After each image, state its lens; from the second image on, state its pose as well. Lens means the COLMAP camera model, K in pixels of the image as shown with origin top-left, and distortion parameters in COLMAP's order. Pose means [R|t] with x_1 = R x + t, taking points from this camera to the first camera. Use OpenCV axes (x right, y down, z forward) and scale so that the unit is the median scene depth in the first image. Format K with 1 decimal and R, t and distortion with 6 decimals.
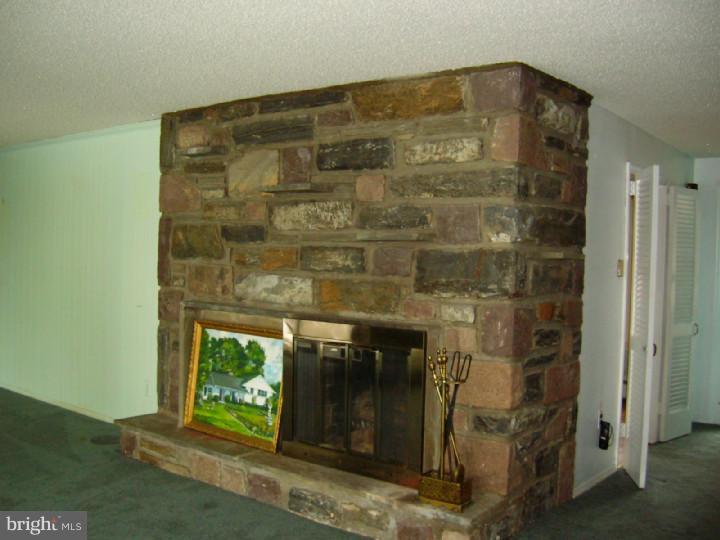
lens RADIAL K [[749.3, 0, 360.0], [0, 749.3, 270.0], [0, 0, 1]] dist [-0.159737, 0.030149]
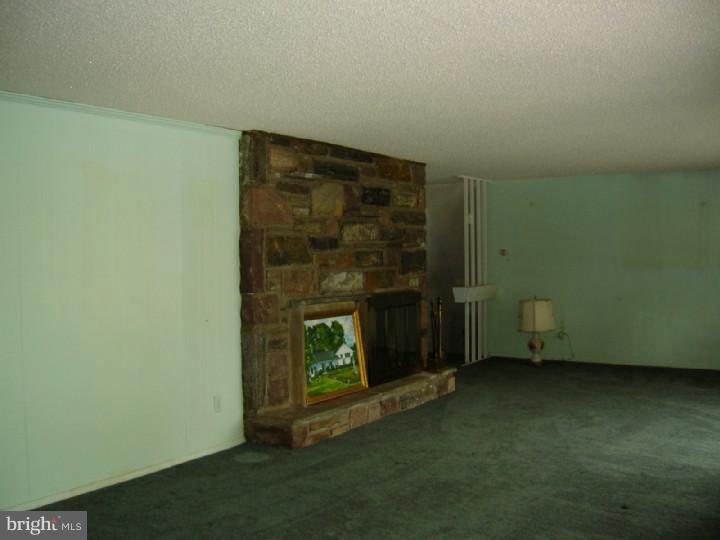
lens RADIAL K [[749.3, 0, 360.0], [0, 749.3, 270.0], [0, 0, 1]] dist [-0.159737, 0.030149]
pose [[-0.095277, -0.050339, 0.994177, -1.484153], [0.034232, 0.997964, 0.053811, -0.070597], [-0.994862, 0.039159, -0.093360, 1.054494]]
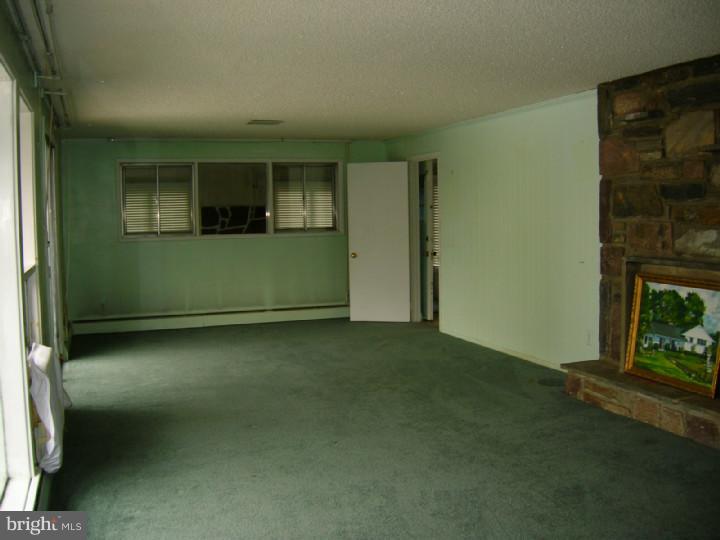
lens RADIAL K [[749.3, 0, 360.0], [0, 749.3, 270.0], [0, 0, 1]] dist [-0.159737, 0.030149]
pose [[0.850256, -0.000985, -0.526368, -0.003154], [0.027382, 0.998727, 0.042361, 0.006002], [0.525656, -0.050431, 0.849201, -0.117922]]
